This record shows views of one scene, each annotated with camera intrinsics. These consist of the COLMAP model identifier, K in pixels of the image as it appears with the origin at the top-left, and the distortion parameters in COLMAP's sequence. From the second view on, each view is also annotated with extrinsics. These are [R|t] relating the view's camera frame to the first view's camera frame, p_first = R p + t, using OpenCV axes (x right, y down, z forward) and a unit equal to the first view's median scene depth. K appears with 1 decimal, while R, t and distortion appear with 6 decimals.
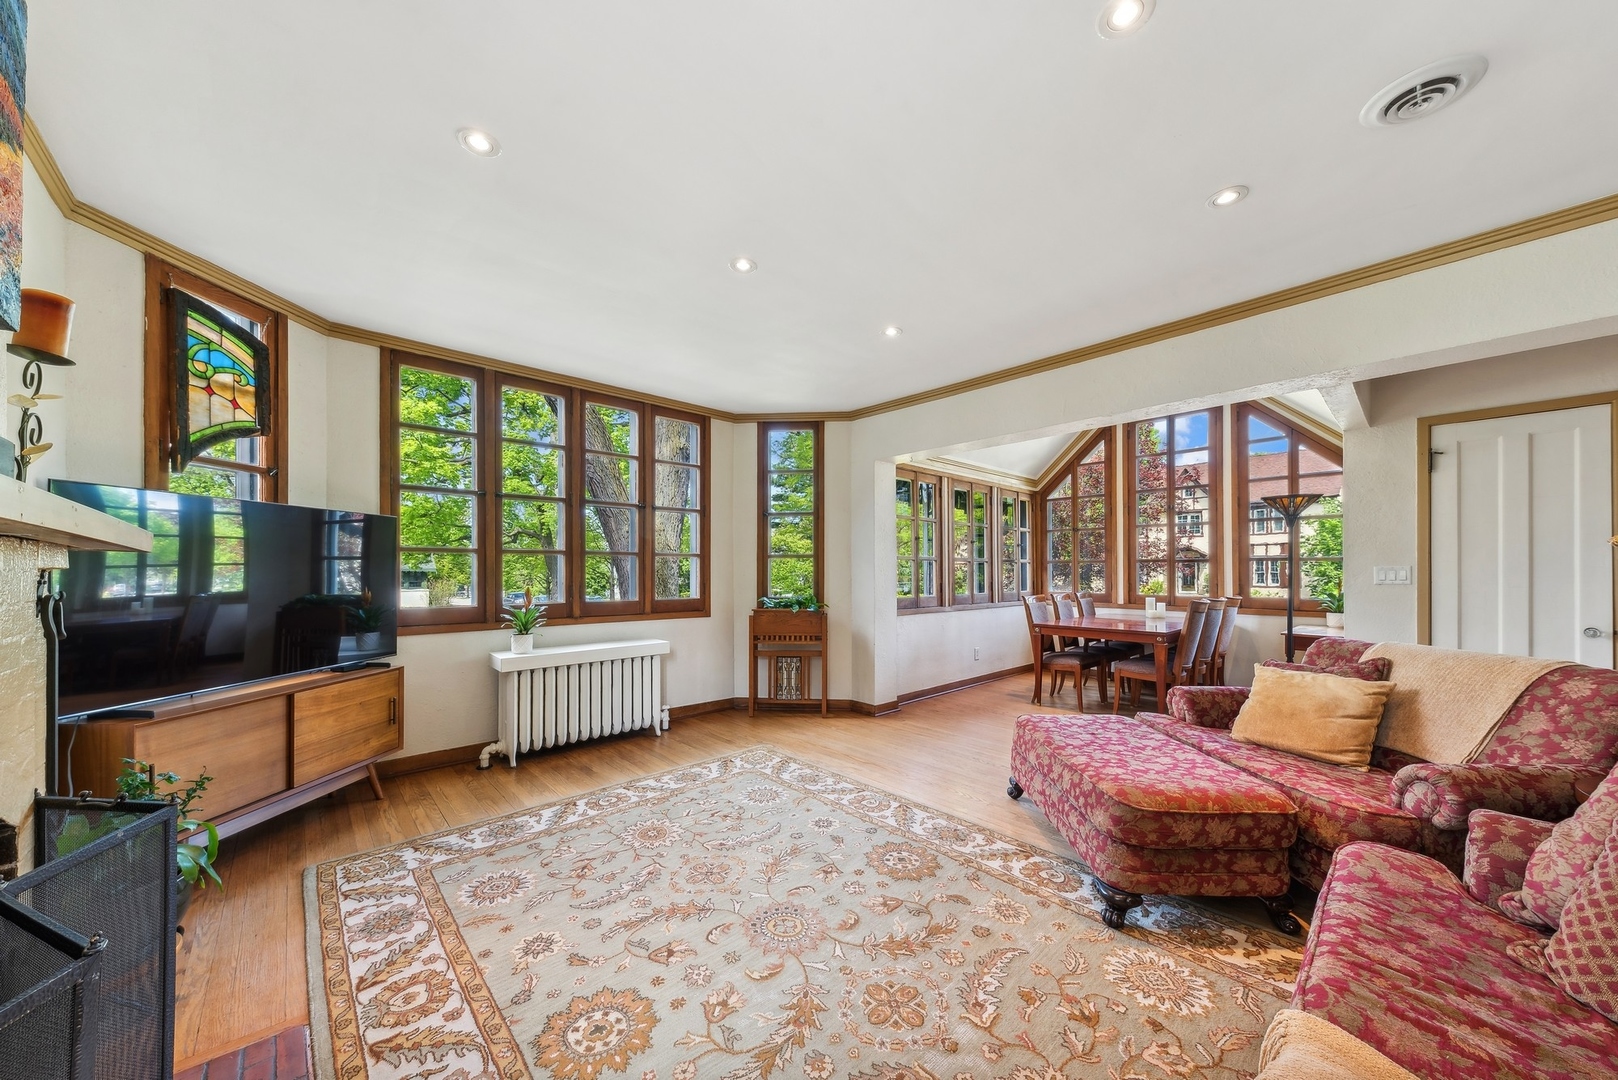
lens RADIAL K [[564.4, 0, 809.1], [0, 564.4, 573.2], [0, 0, 1]] dist [0.000480, 0.000018]
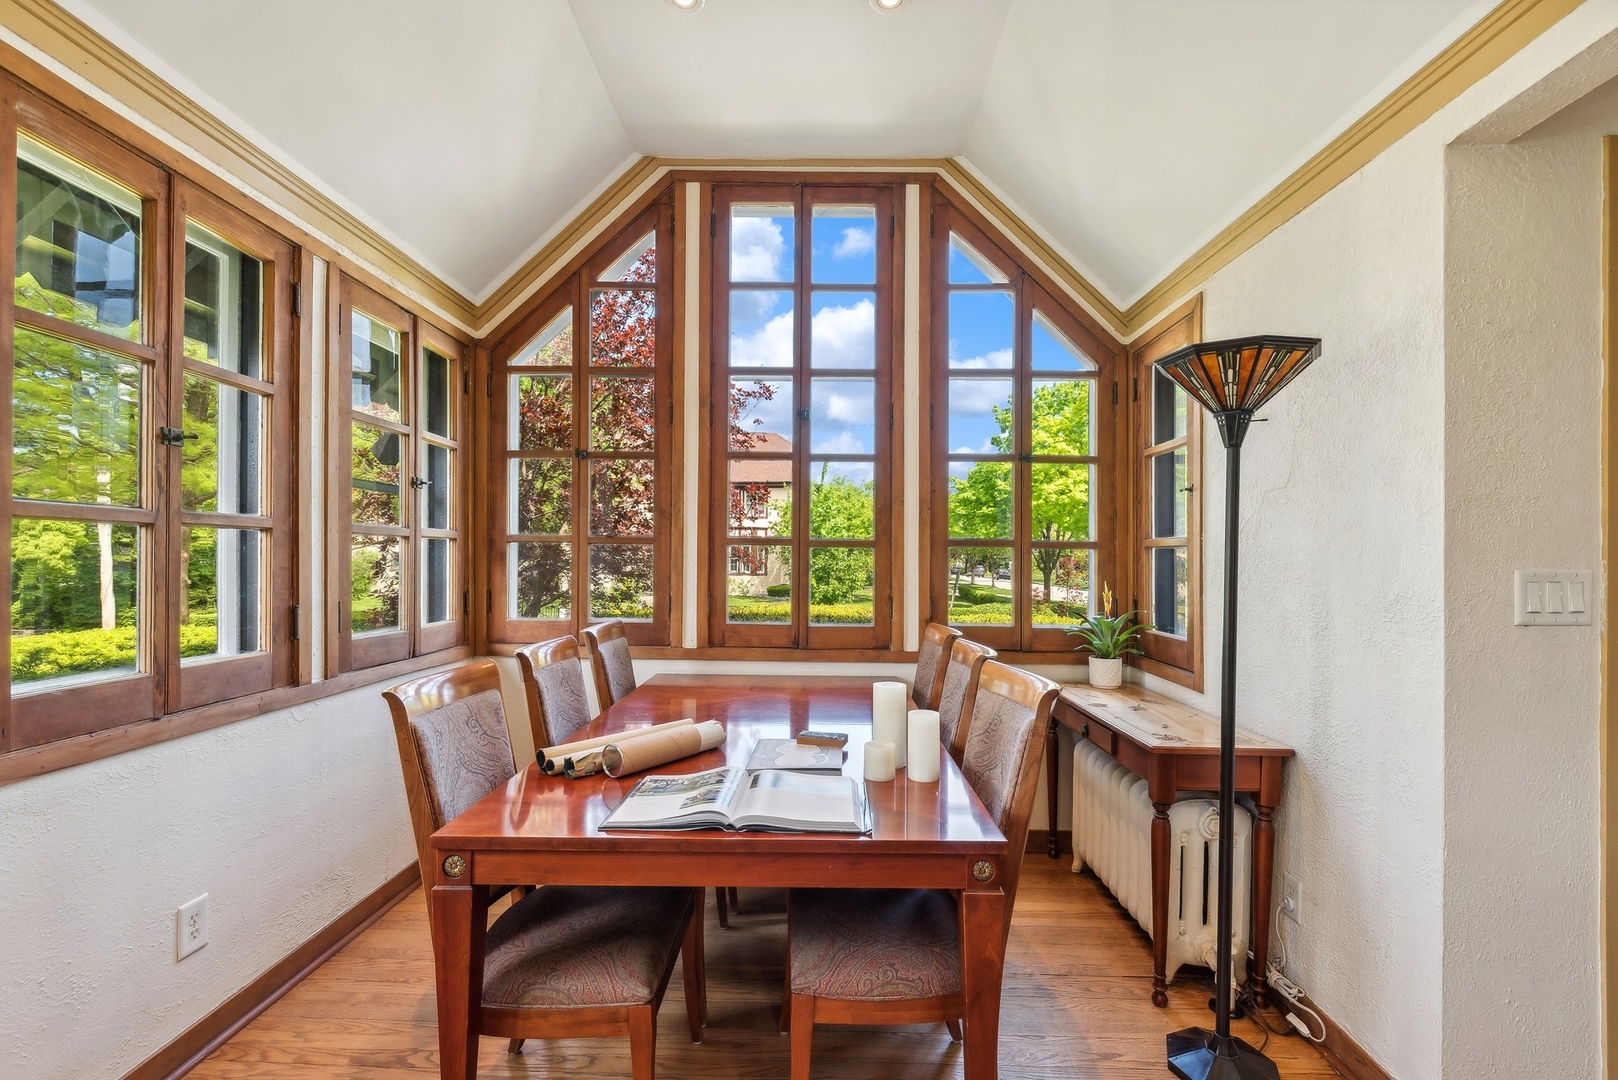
lens RADIAL K [[711.8, 0, 814.3], [0, 711.8, 561.8], [0, 0, 1]] dist [0.000510, 0.000038]
pose [[0.689678, 0.006105, 0.724091, 0.245770], [-0.009896, 0.999951, 0.000994, -0.007452], [-0.724049, -0.007851, 0.689704, 0.583317]]
